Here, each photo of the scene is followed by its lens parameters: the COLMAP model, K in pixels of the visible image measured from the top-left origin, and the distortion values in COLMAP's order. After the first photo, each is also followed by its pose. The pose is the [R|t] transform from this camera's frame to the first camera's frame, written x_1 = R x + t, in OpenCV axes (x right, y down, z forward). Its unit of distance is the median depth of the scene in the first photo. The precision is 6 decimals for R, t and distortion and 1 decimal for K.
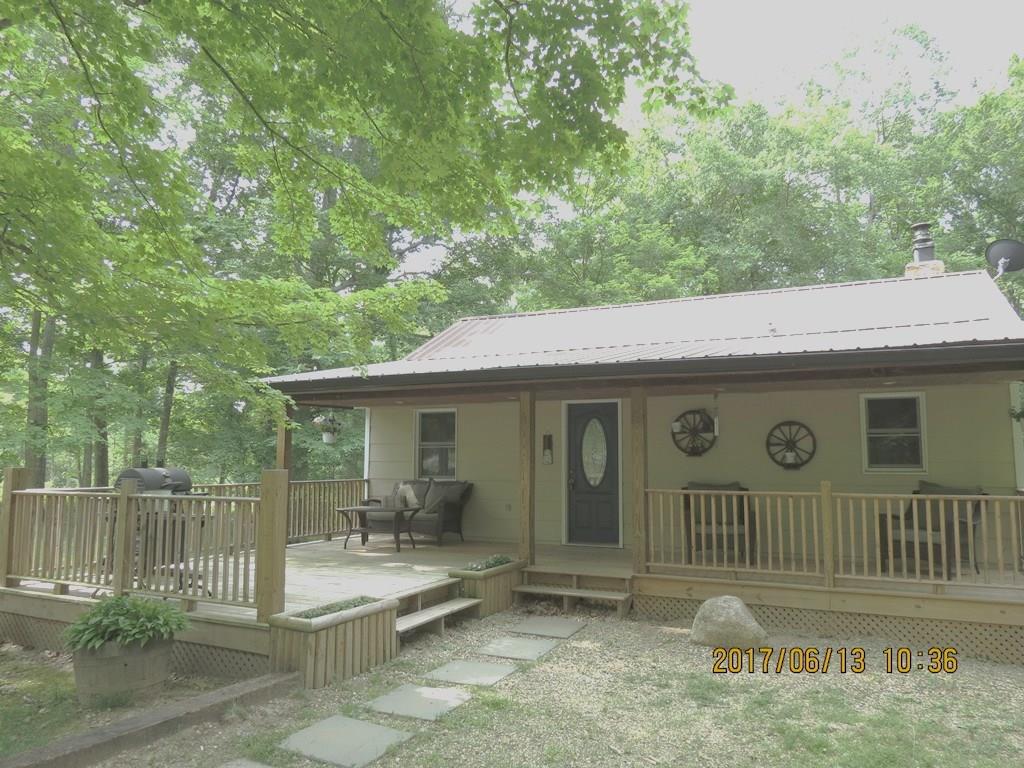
lens RADIAL K [[727.9, 0, 512.0], [0, 727.9, 384.0], [0, 0, 1]] dist [-0.037704, 0.021306]
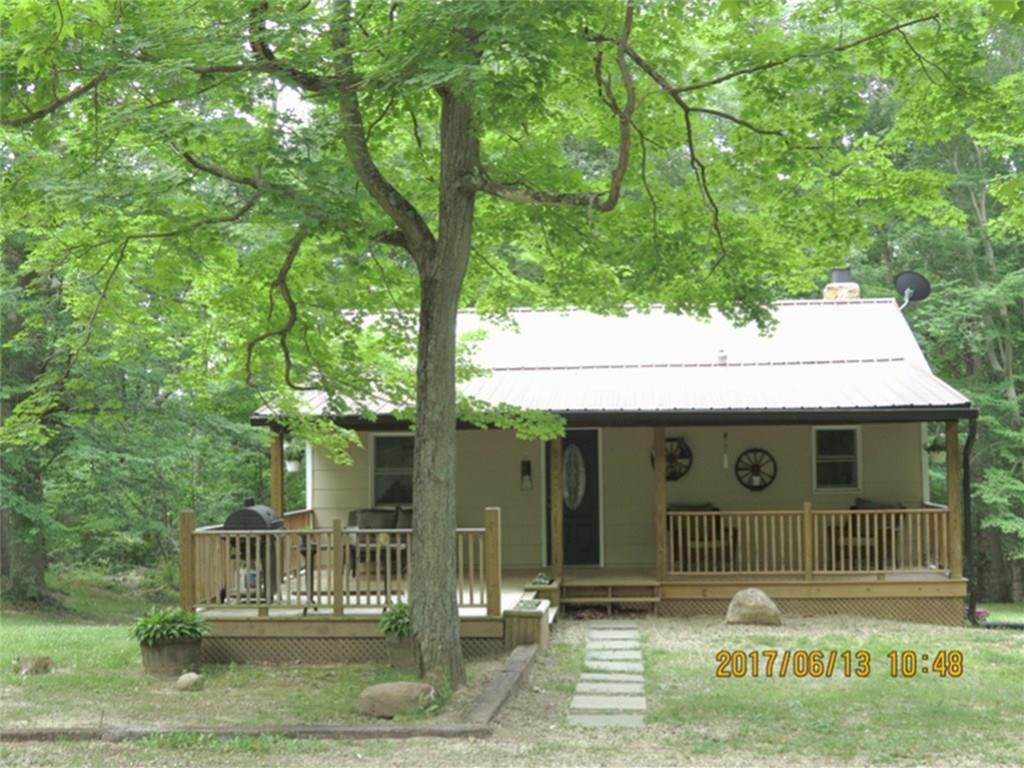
lens RADIAL K [[1344.9, 0, 512.0], [0, 1344.9, 384.0], [0, 0, 1]] dist [-0.104735, -0.020600]
pose [[0.936977, 0.002386, 0.349383, -0.720127], [-0.021548, 0.998468, 0.050971, -0.151182], [-0.348726, -0.055287, 0.935592, -0.844344]]
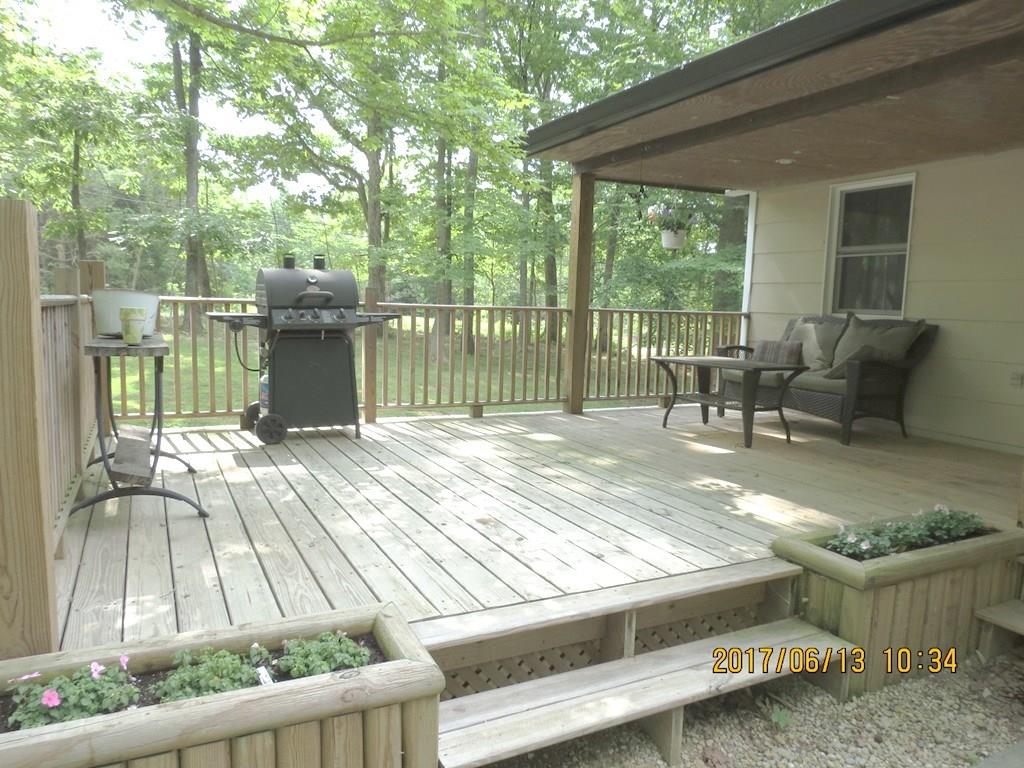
lens RADIAL K [[727.9, 0, 512.0], [0, 727.9, 384.0], [0, 0, 1]] dist [-0.037704, 0.021306]
pose [[0.793691, 0.089918, -0.601638, 0.017783], [0.035624, 0.980448, 0.193529, 0.085589], [0.607277, -0.175034, 0.774970, 0.530355]]
